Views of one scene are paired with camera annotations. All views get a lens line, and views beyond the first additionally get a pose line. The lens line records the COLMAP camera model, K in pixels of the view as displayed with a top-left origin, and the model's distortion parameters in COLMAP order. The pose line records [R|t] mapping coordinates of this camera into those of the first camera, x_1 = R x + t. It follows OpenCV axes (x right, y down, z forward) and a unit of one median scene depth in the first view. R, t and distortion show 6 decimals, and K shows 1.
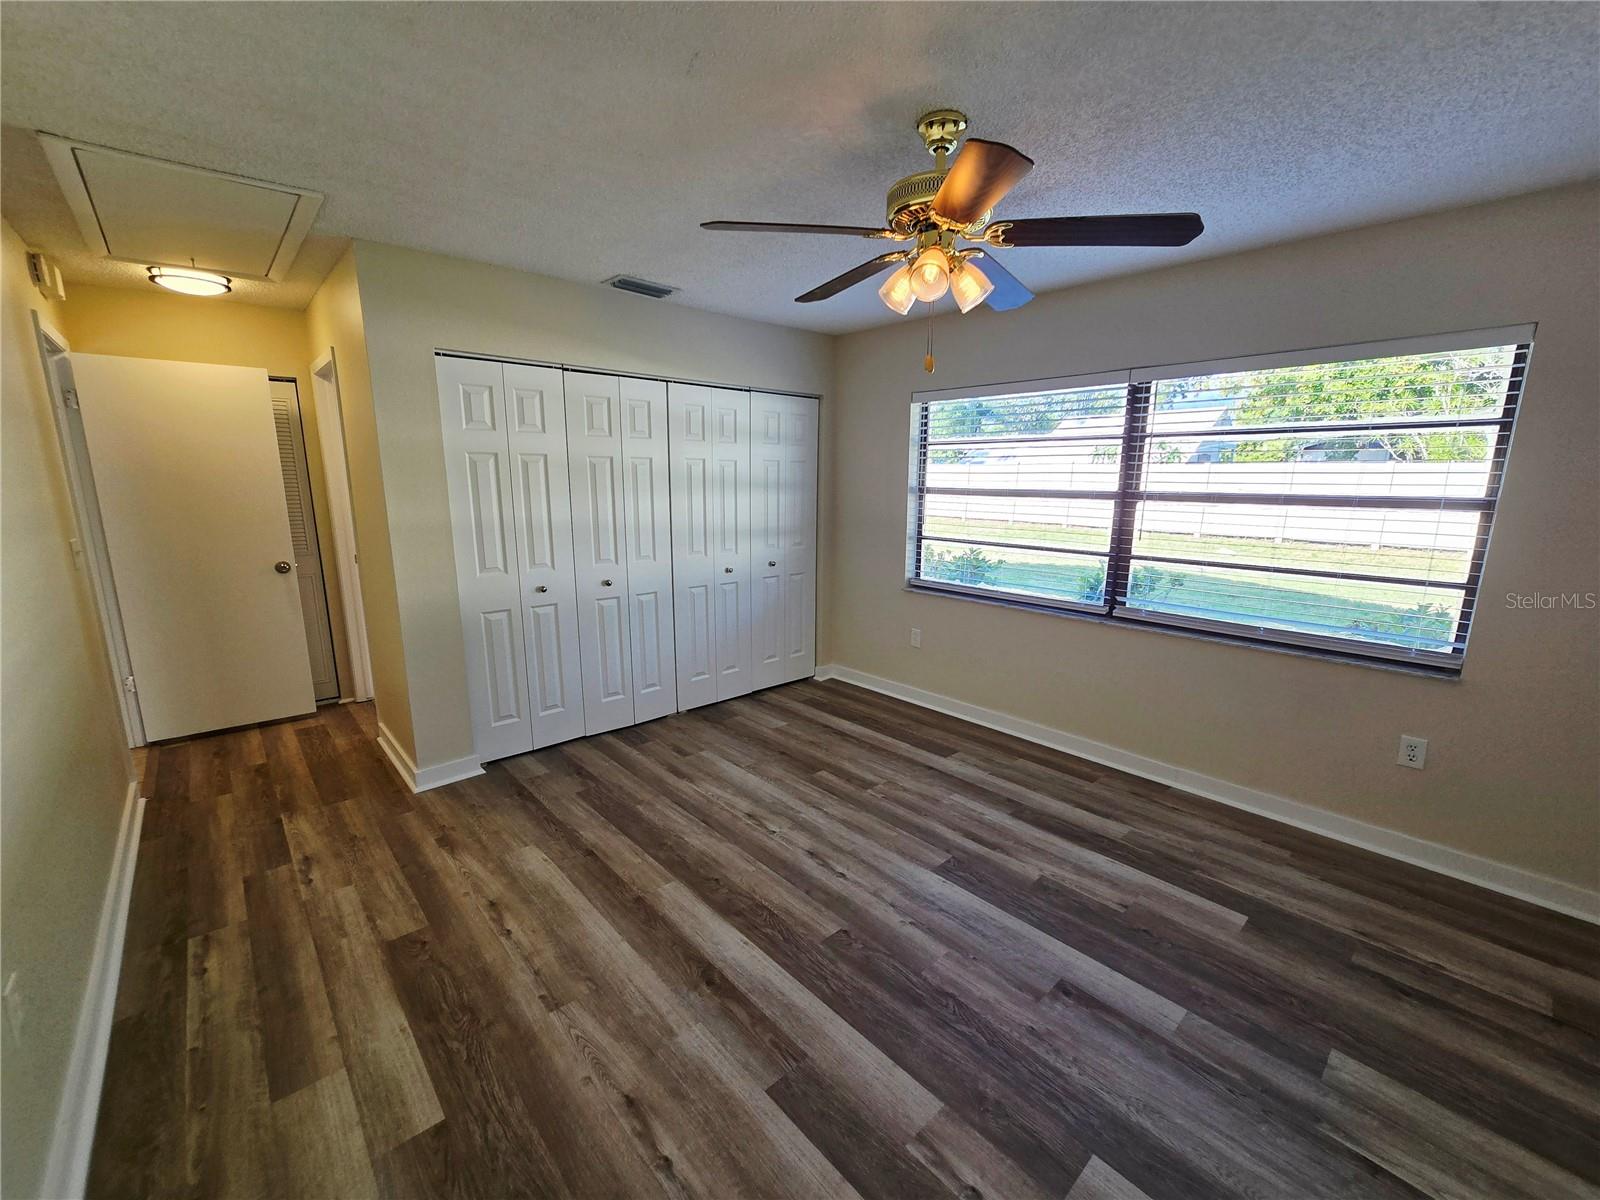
lens RADIAL K [[660.3, 0, 792.0], [0, 660.3, 604.0], [0, 0, 1]] dist [-0.007584, 0.004454]
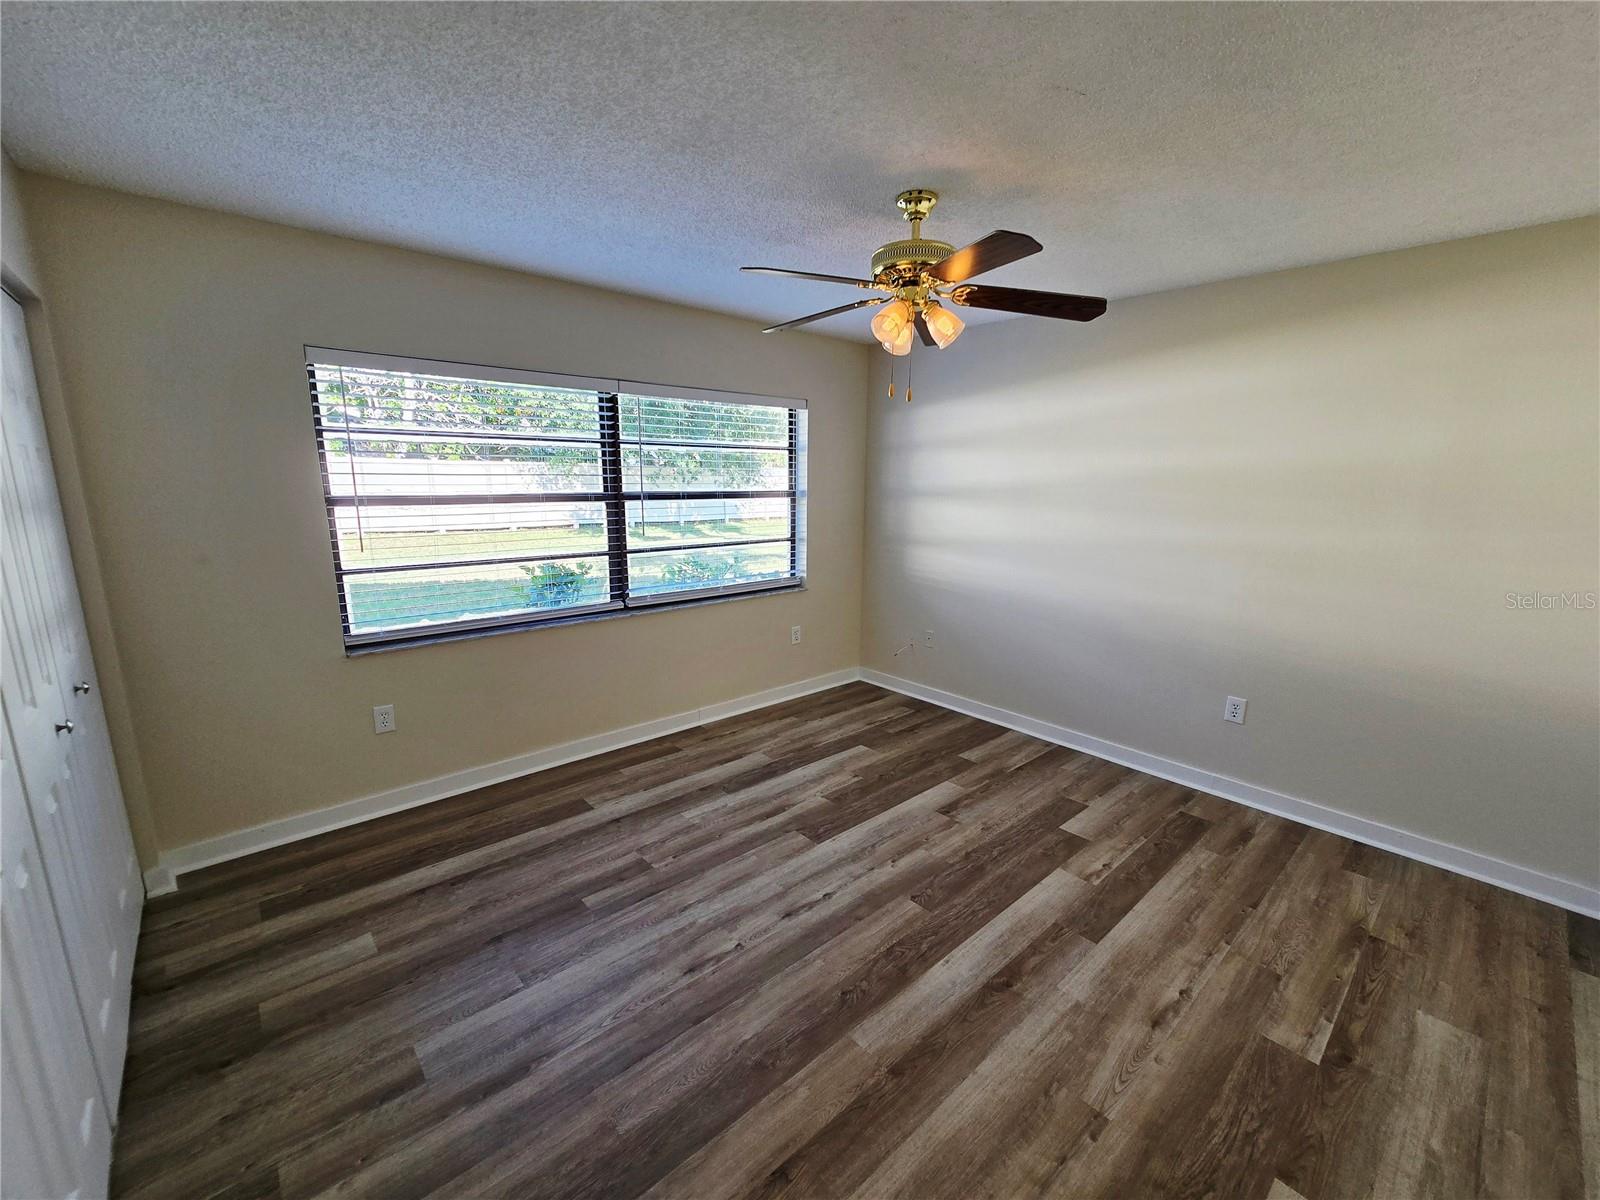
lens RADIAL K [[660.3, 0, 814.9], [0, 660.3, 609.0], [0, 0, 1]] dist [-0.007584, 0.004454]
pose [[-0.010844, -0.207249, 0.978228, -0.864551], [0.183307, 0.961295, 0.205694, -0.219391], [-0.982996, 0.181546, 0.027566, 0.998804]]
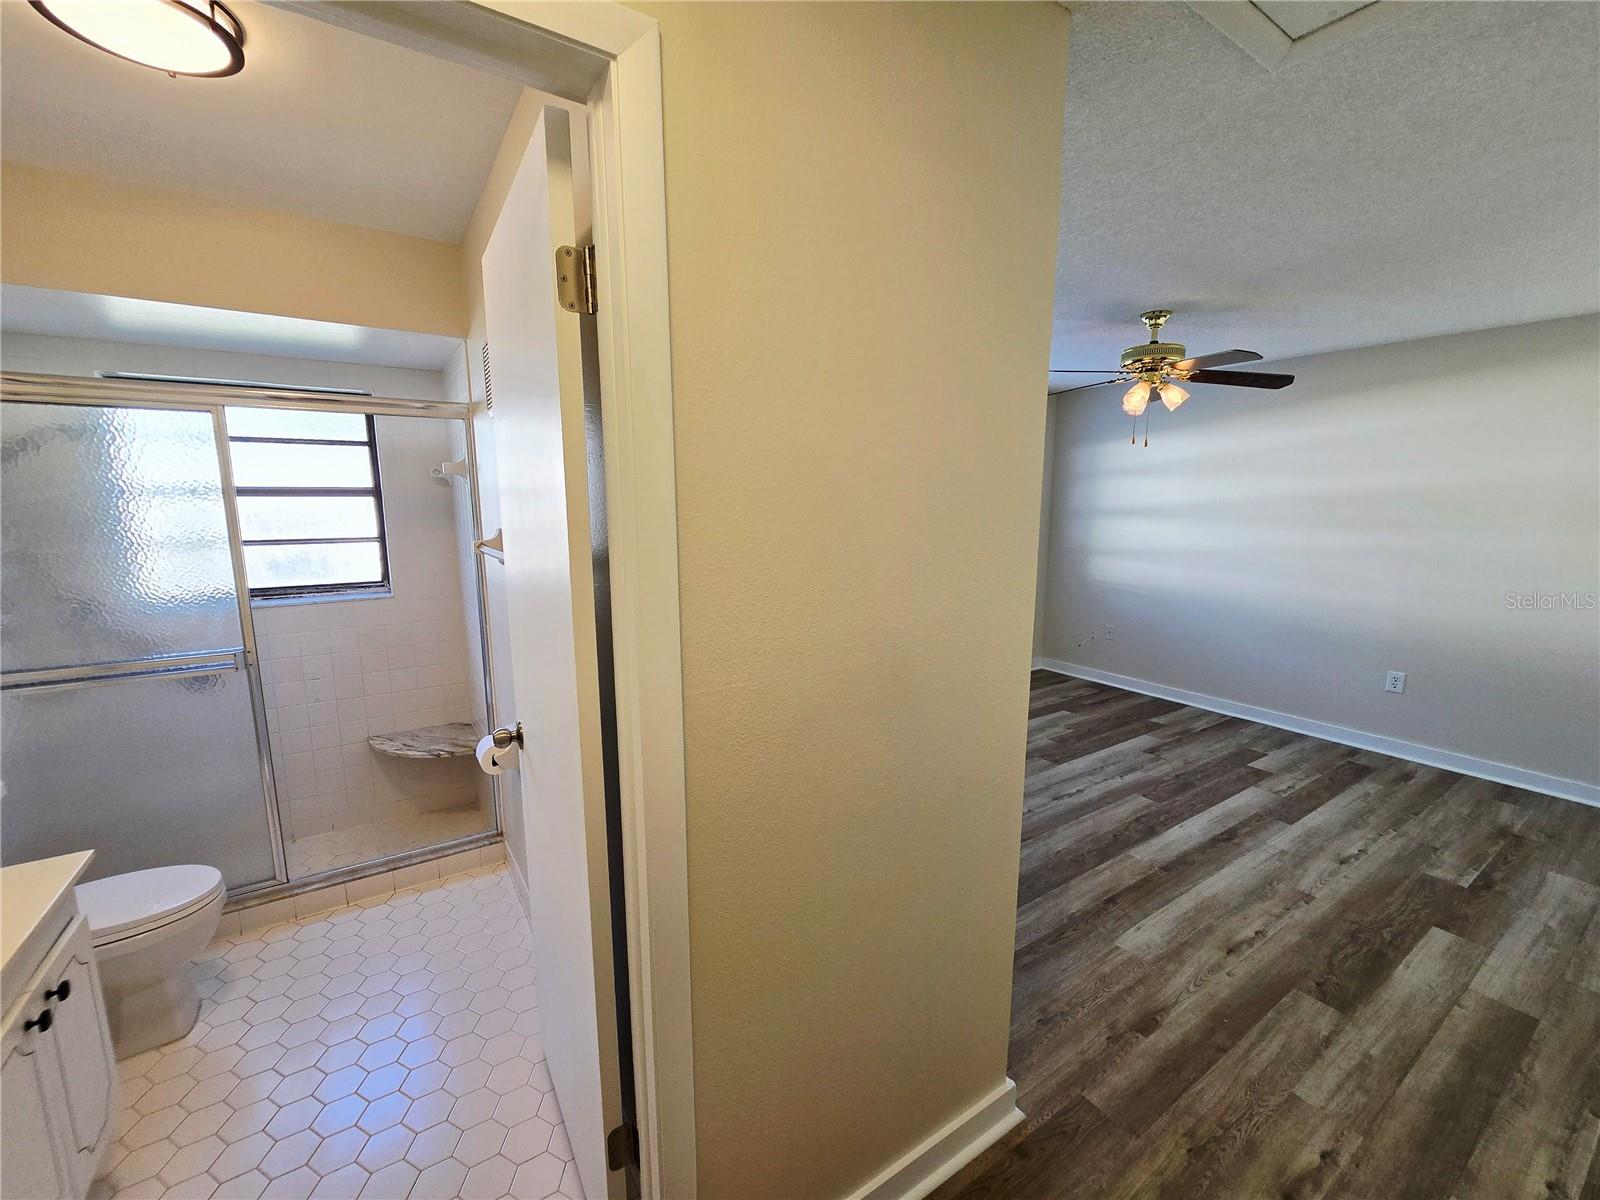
lens RADIAL K [[660.3, 0, 814.1], [0, 660.3, 609.1], [0, 0, 1]] dist [-0.007584, 0.004454]
pose [[0.135068, -0.167973, 0.976495, -1.413709], [0.195119, 0.970737, 0.139994, -0.289859], [-0.971435, 0.171624, 0.163890, 1.366438]]
